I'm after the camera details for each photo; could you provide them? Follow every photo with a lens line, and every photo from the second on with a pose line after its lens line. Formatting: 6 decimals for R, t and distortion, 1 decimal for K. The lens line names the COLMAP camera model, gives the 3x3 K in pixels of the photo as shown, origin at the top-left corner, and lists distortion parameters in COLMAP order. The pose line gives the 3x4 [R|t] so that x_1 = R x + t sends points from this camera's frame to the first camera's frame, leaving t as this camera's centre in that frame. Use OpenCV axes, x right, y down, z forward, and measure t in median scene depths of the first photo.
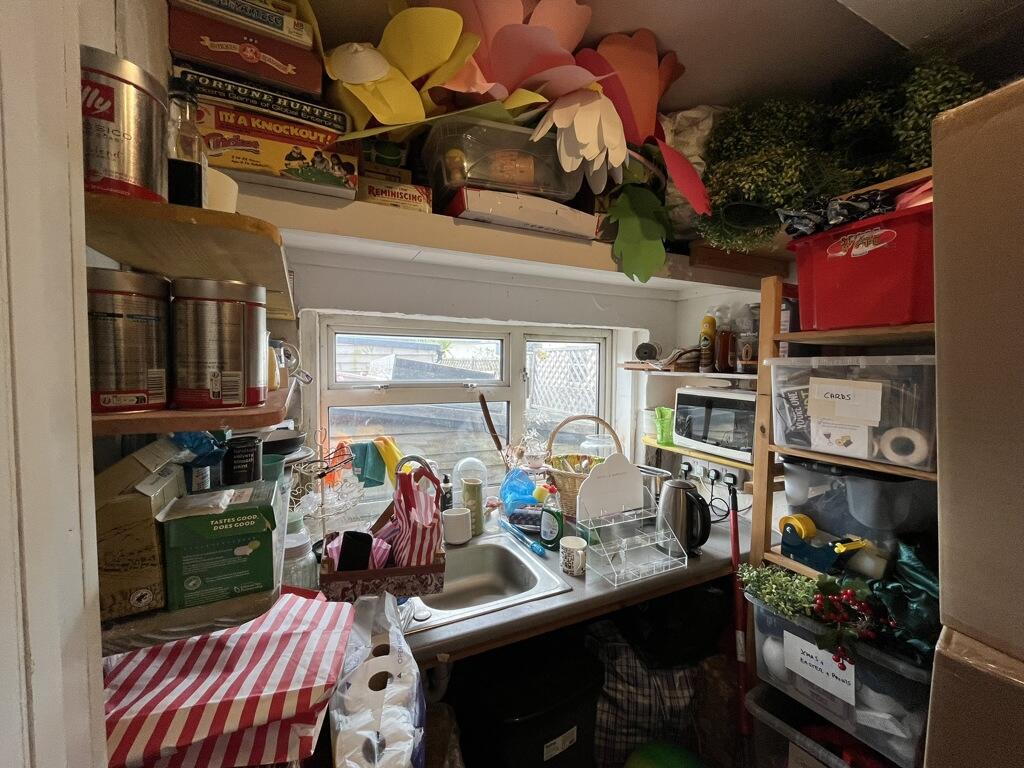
lens RADIAL K [[411.4, 0, 508.5], [0, 411.4, 382.3], [0, 0, 1]] dist [-0.003144, -0.000365]
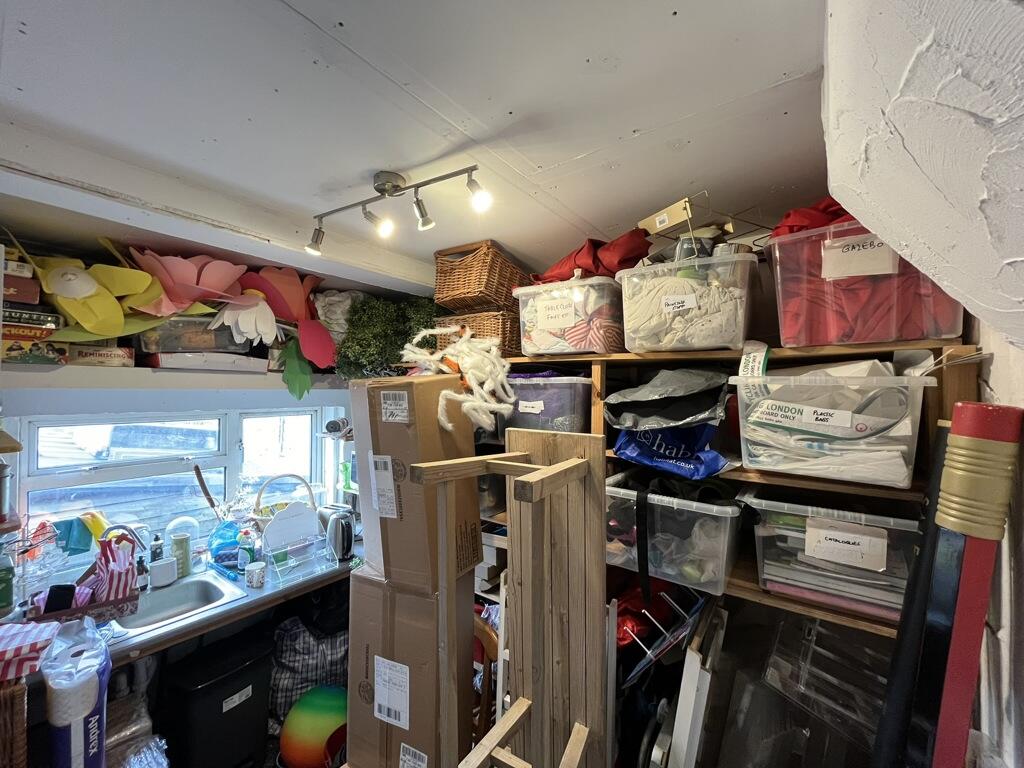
lens RADIAL K [[411.4, 0, 508.5], [0, 411.4, 382.3], [0, 0, 1]] dist [-0.003144, -0.000365]
pose [[0.886397, -0.000562, 0.462926, 0.270150], [0.028842, 0.998124, -0.054014, -0.173505], [-0.462026, 0.061230, 0.884750, -0.784962]]
